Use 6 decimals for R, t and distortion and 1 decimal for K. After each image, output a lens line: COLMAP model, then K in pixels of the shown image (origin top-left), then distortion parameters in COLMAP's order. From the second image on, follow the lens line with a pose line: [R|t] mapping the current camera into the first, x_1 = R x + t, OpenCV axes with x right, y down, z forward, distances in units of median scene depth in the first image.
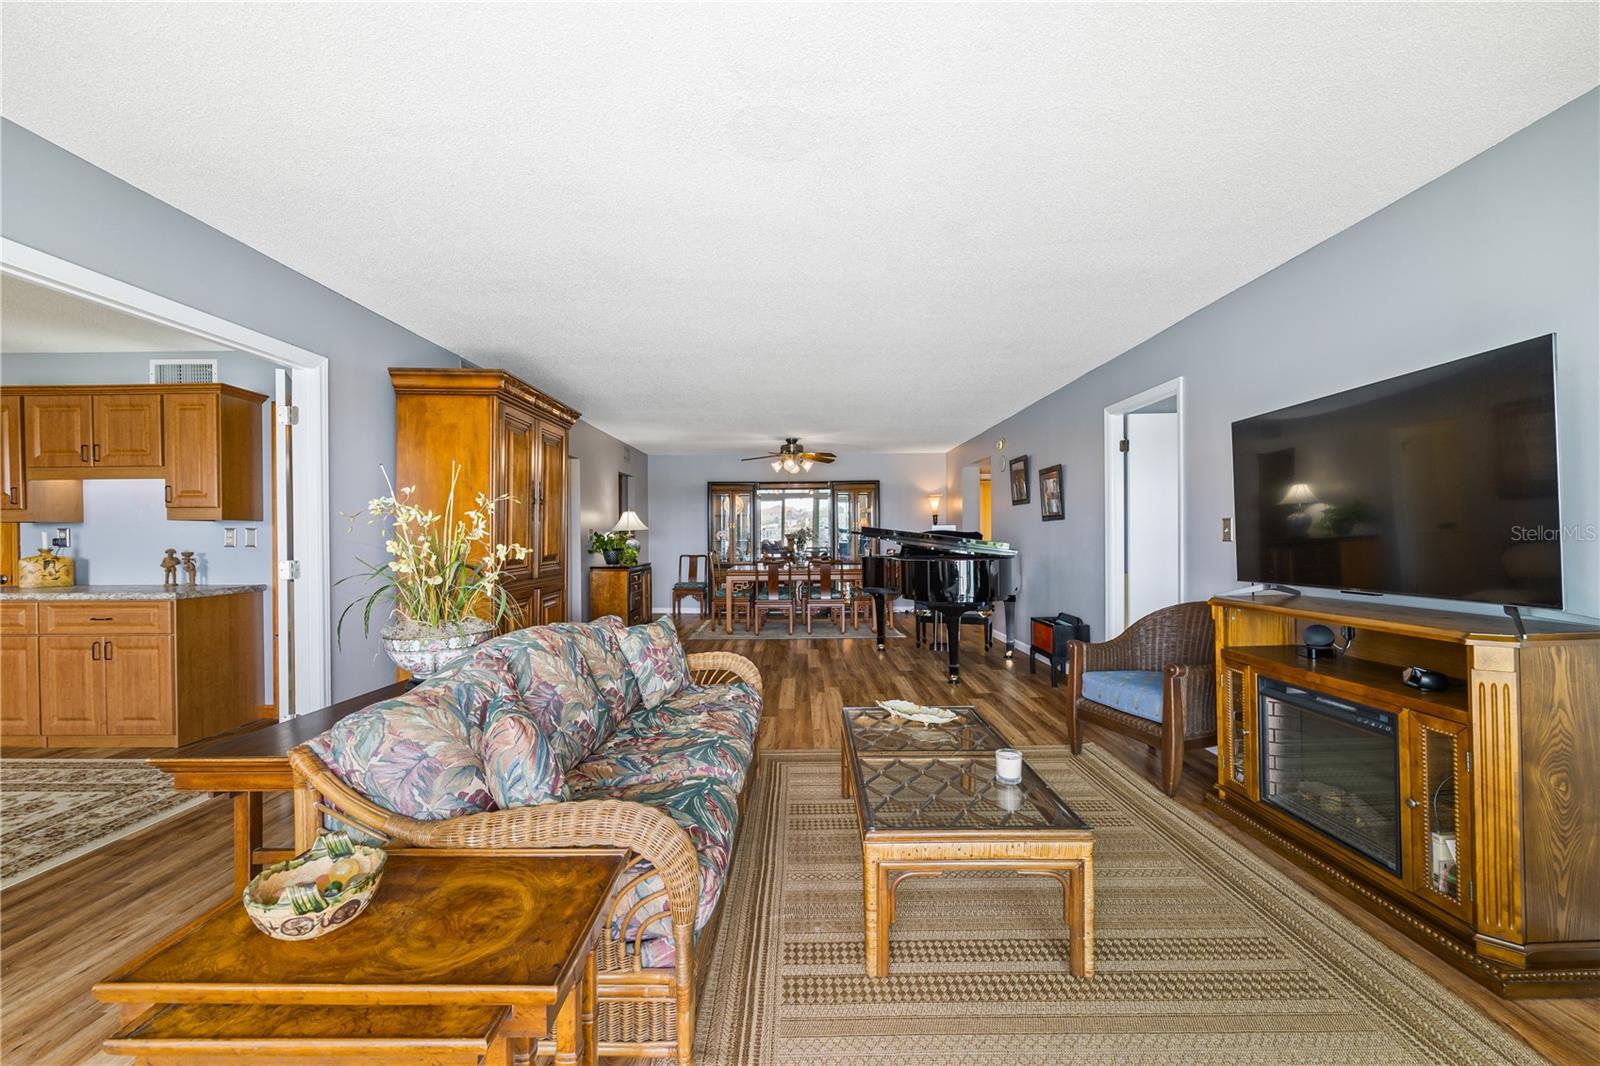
lens RADIAL K [[644.9, 0, 796.2], [0, 644.9, 536.7], [0, 0, 1]] dist [-0.002353, 0.000019]
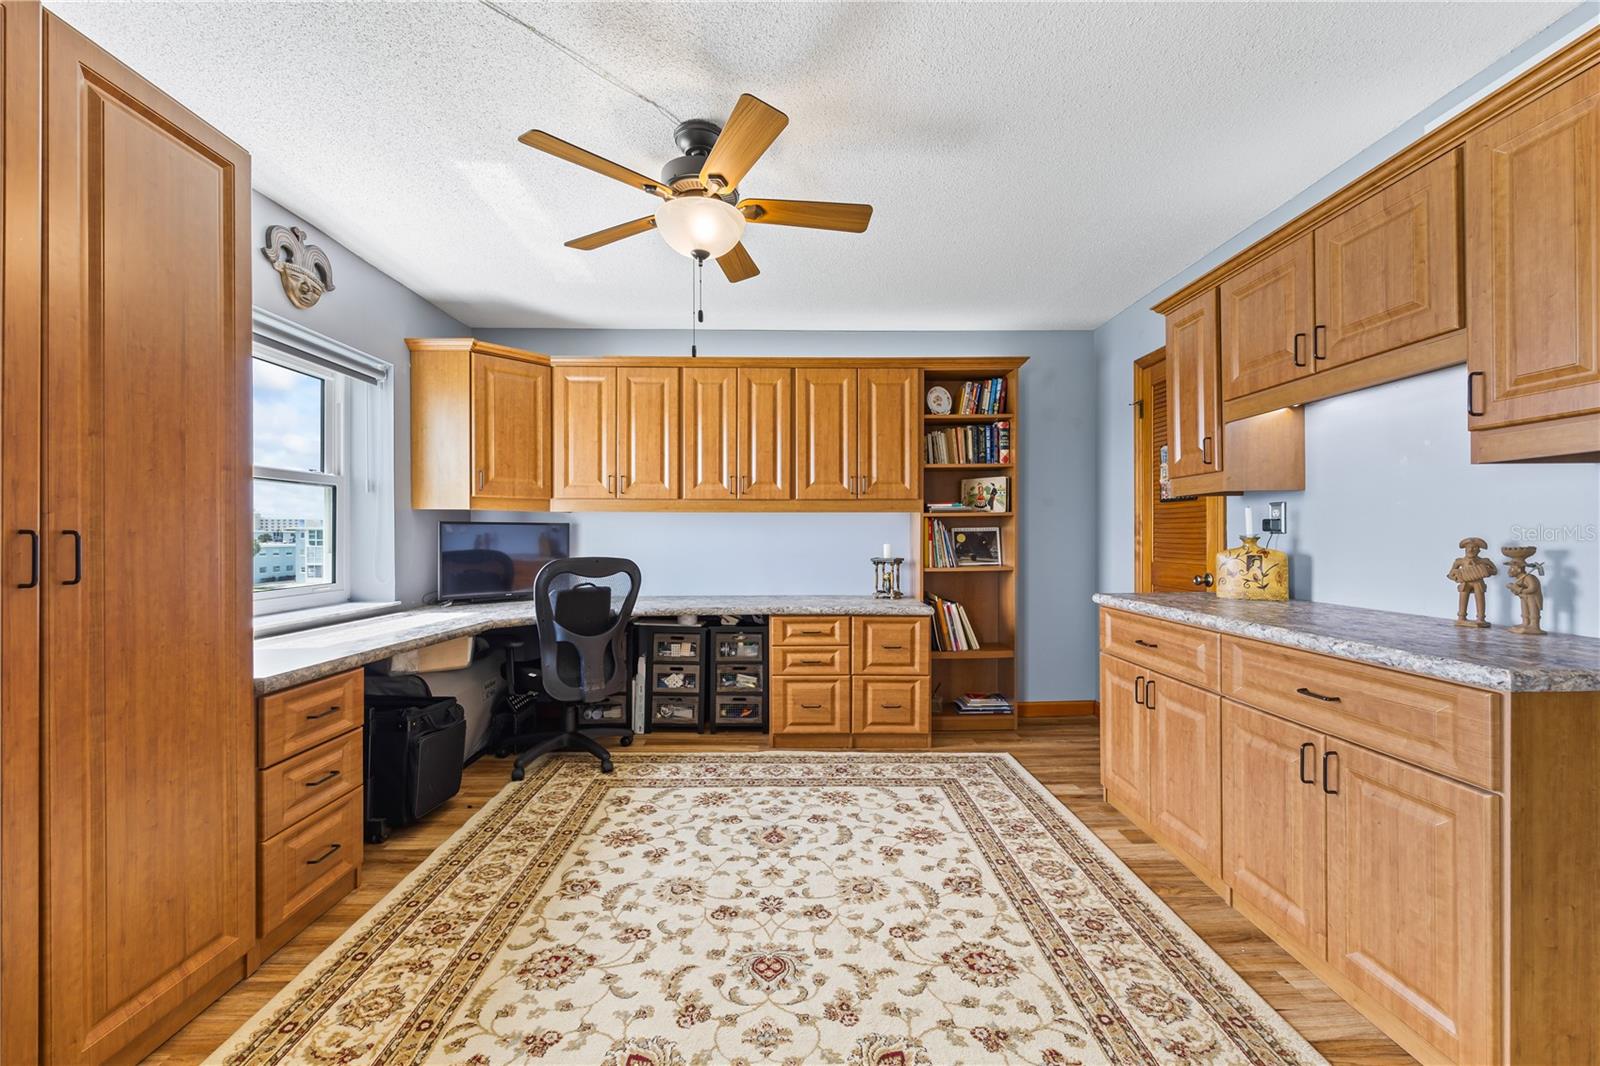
lens RADIAL K [[644.9, 0, 801.4], [0, 644.9, 540.7], [0, 0, 1]] dist [-0.002353, 0.000019]
pose [[0.032090, 0.012999, -0.999400, -0.600012], [0.002791, 0.999910, 0.013095, 0.014945], [0.999481, -0.003209, 0.032051, 0.581493]]
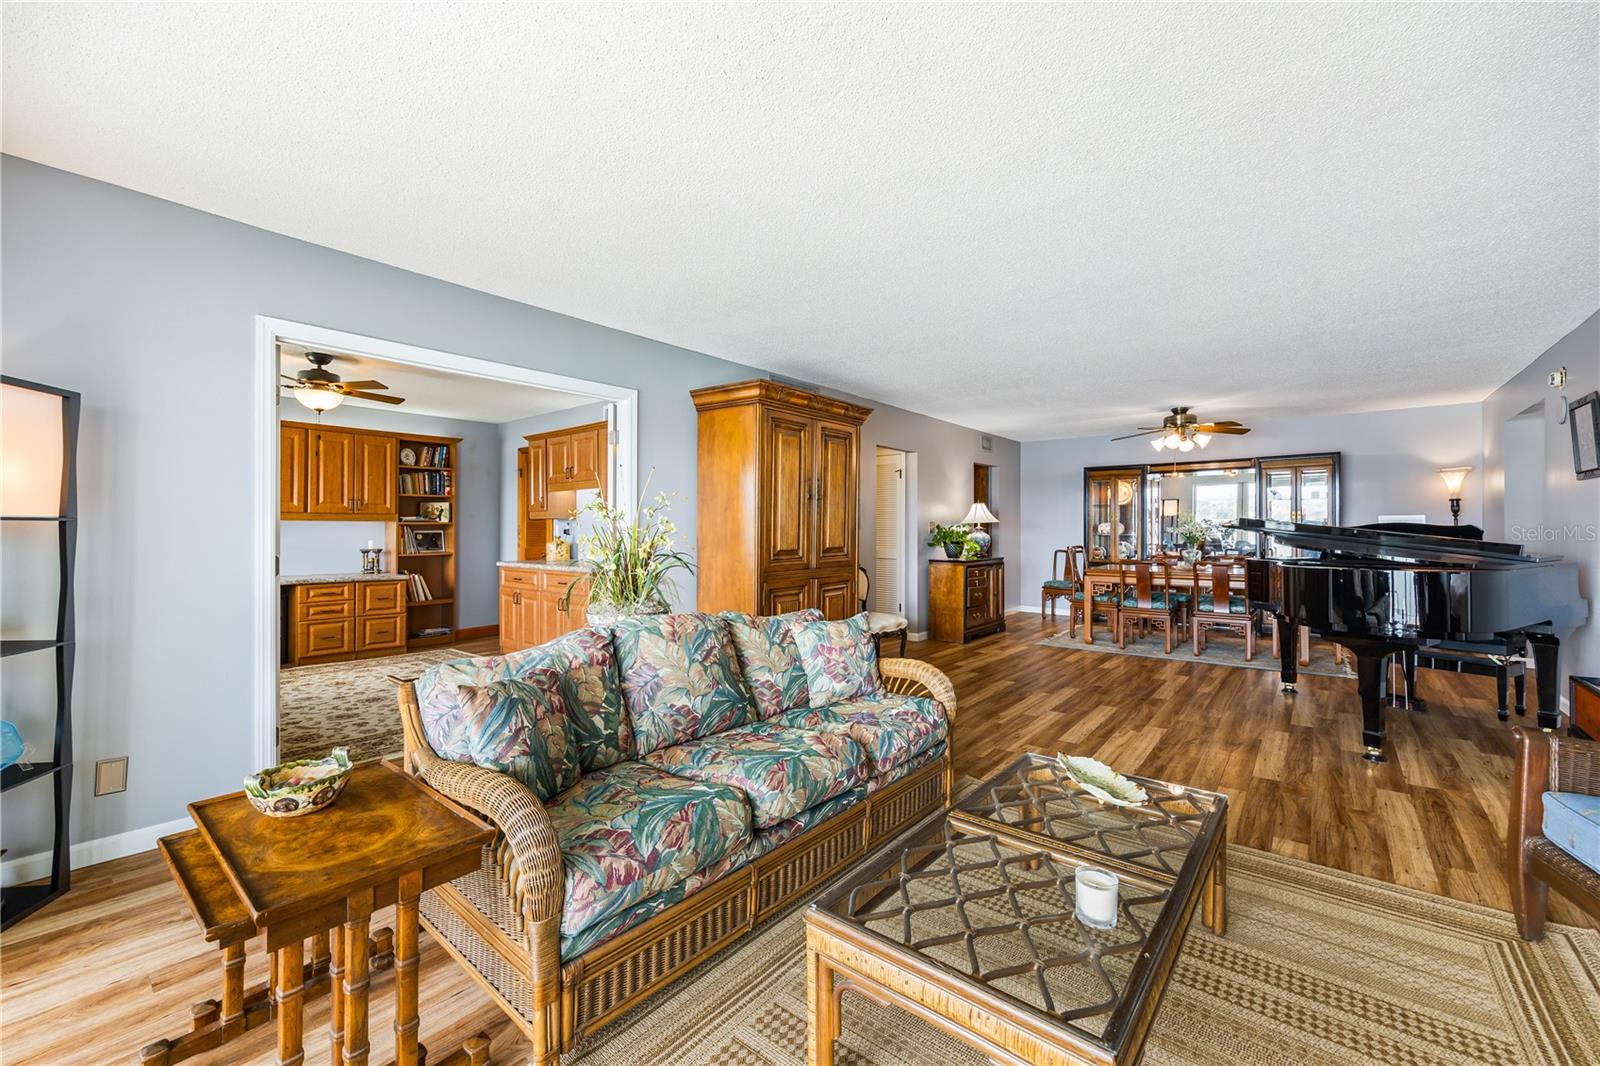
lens RADIAL K [[644.9, 0, 789.0], [0, 644.9, 523.8], [0, 0, 1]] dist [-0.002353, 0.000019]
pose [[0.770862, -0.000560, -0.637001, 0.260376], [-0.004600, 0.999969, -0.006445, -0.002801], [0.636985, 0.007898, 0.770836, 0.163396]]
